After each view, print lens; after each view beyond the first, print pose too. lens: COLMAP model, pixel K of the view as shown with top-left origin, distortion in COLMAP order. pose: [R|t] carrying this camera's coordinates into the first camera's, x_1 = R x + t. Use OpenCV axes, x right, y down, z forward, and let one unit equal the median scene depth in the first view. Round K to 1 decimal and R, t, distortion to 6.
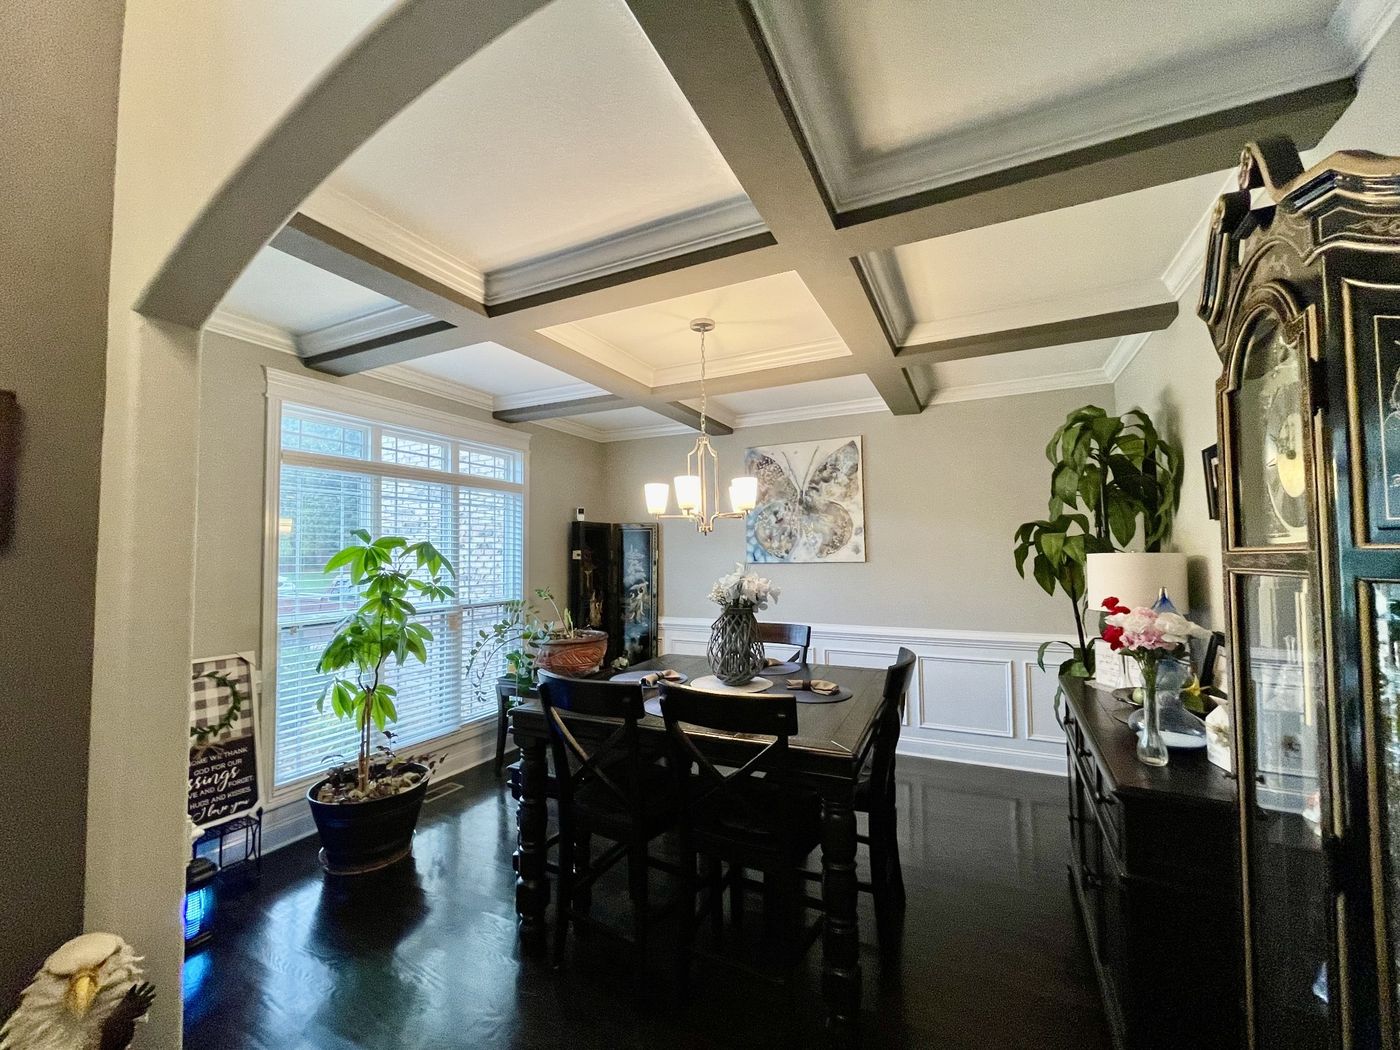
lens RADIAL K [[568.6, 0, 700.0], [0, 568.6, 525.0], [0, 0, 1]] dist [-0.002364, 0.000022]
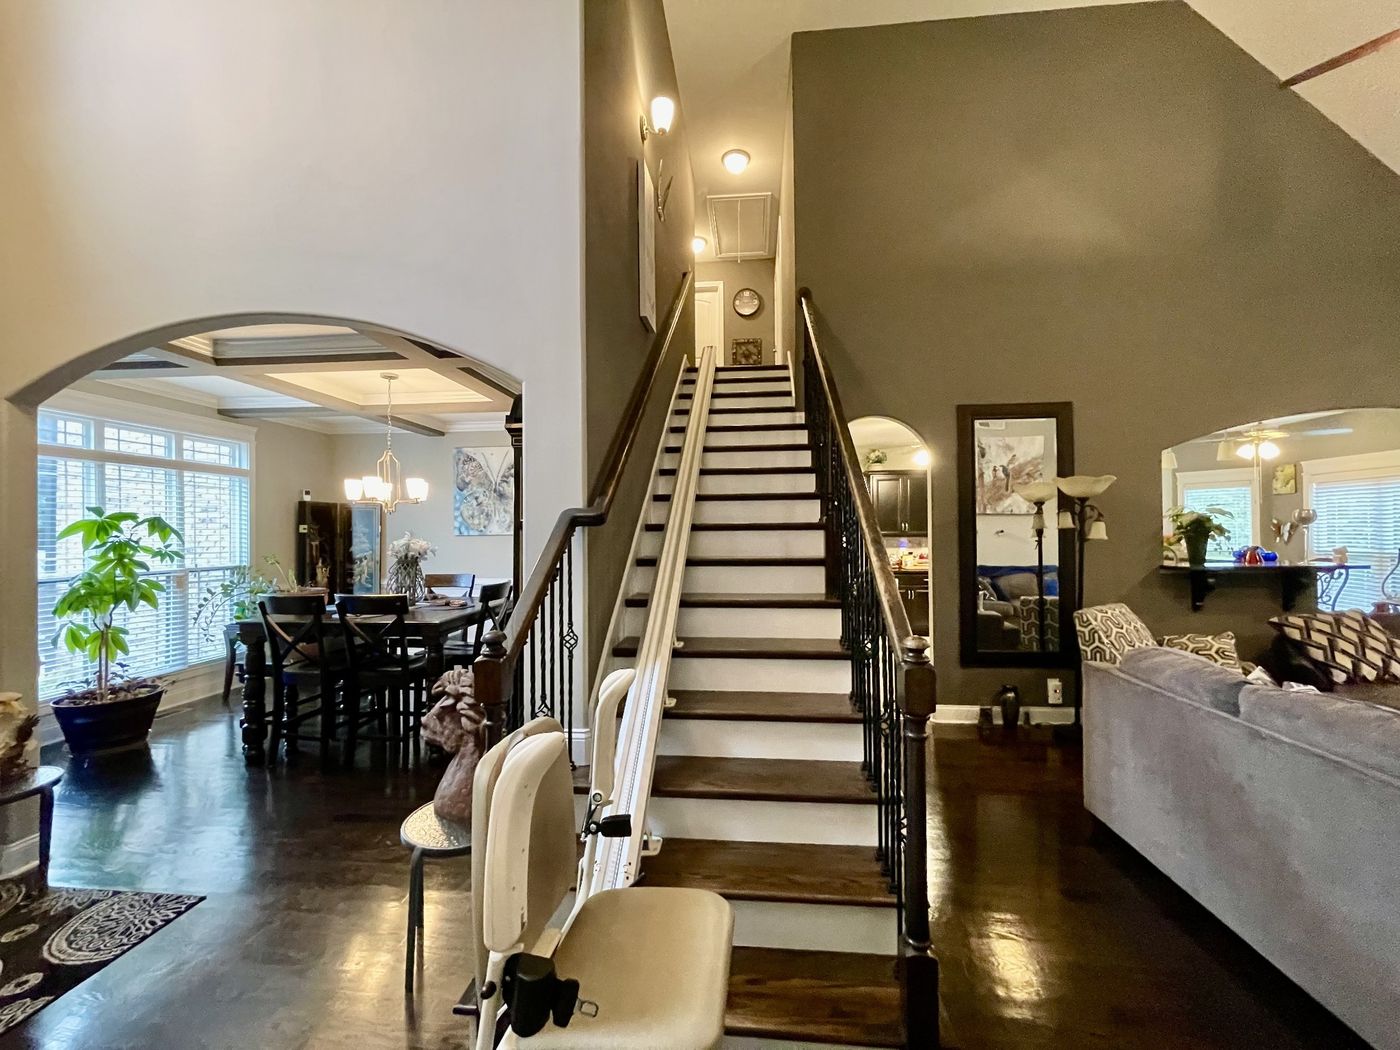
lens RADIAL K [[573.4, 0, 697.8], [0, 573.4, 528.6], [0, 0, 1]] dist [-0.003355, 0.006571]
pose [[0.937785, 0.005730, 0.347168, 0.196195], [-0.020749, 0.999002, 0.039559, -0.018012], [-0.346595, -0.044301, 0.936968, -0.581980]]
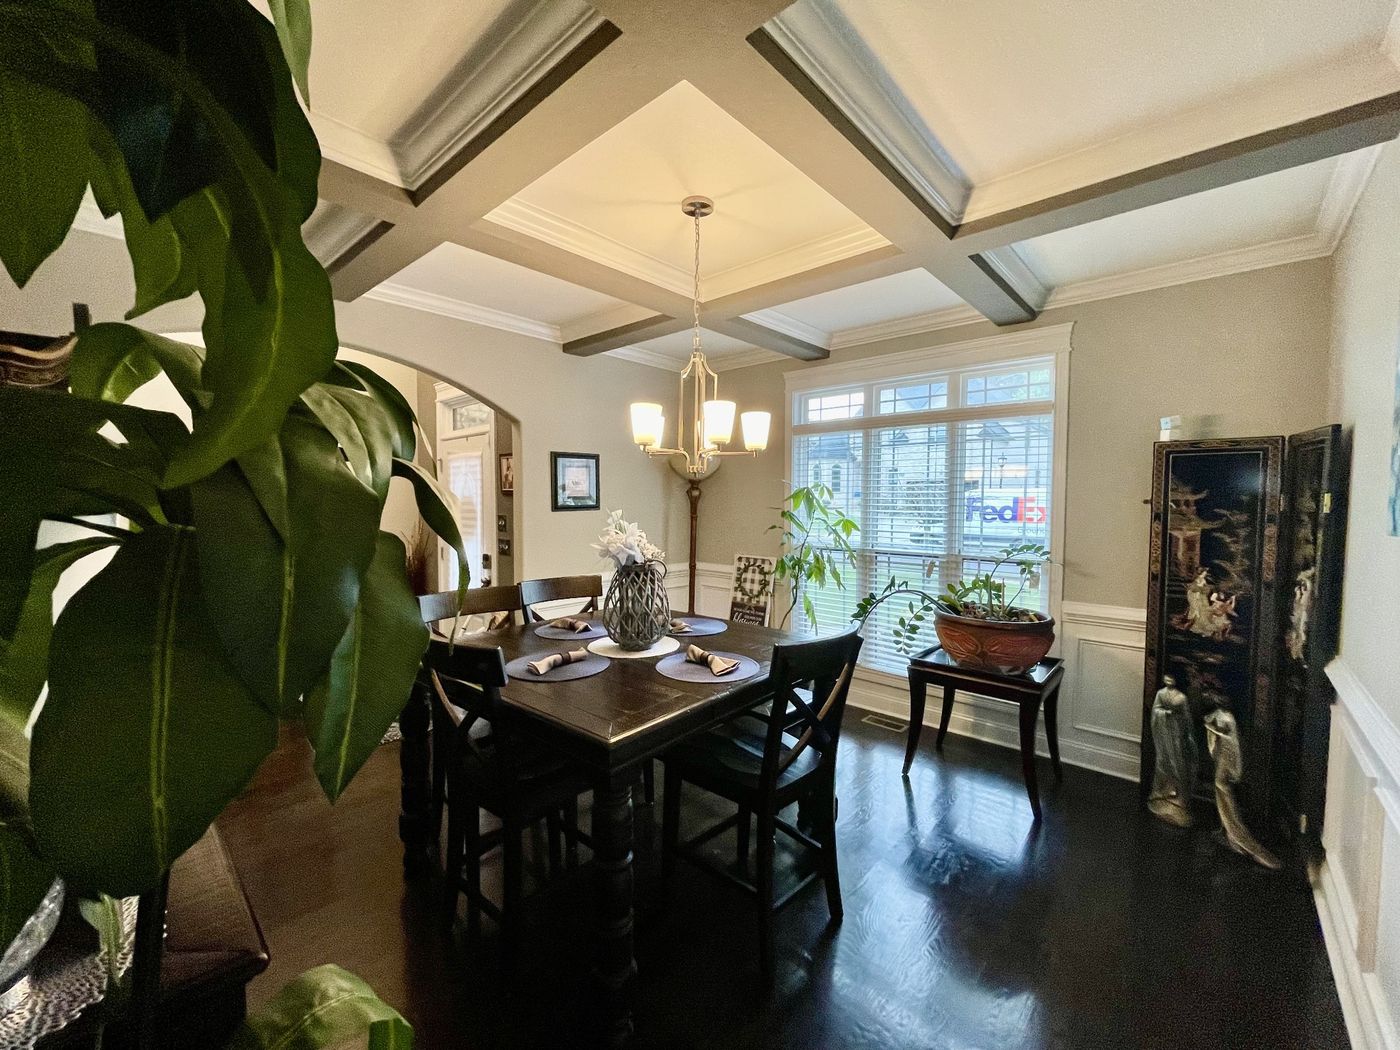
lens RADIAL K [[568.6, 0, 700.0], [0, 568.6, 525.0], [0, 0, 1]] dist [-0.002364, 0.000022]
pose [[-0.278776, 0.041983, -0.959438, 0.605881], [0.036468, 0.998786, 0.033109, 0.054691], [0.959663, -0.025759, -0.279969, 0.947057]]
